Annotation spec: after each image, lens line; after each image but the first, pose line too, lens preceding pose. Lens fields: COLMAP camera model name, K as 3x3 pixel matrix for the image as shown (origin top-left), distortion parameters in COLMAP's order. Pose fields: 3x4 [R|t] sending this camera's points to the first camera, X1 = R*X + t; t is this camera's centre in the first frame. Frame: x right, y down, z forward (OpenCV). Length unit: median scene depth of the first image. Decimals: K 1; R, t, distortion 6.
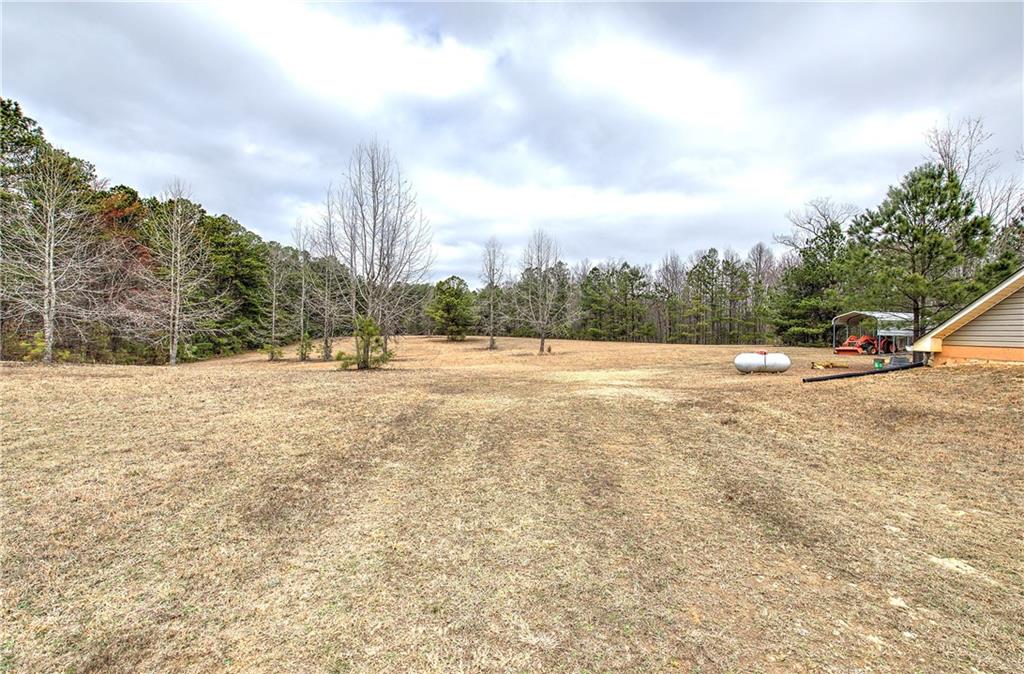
lens RADIAL K [[434.9, 0, 519.9], [0, 434.9, 336.2], [0, 0, 1]] dist [-0.003001, 0.002421]
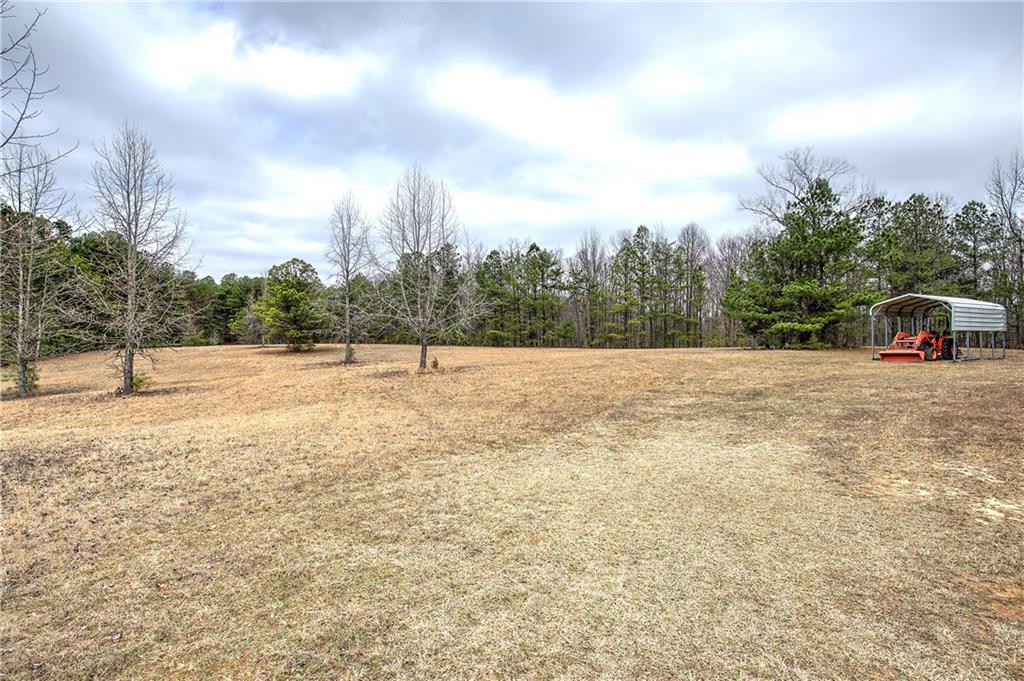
lens RADIAL K [[492.2, 0, 514.9], [0, 492.2, 345.1], [0, 0, 1]] dist [-0.000931, -0.000012]
pose [[0.974141, -0.021601, 0.224905, 0.012560], [0.020057, 0.999757, 0.009148, 0.000284], [-0.225048, -0.004400, 0.974338, 0.173436]]
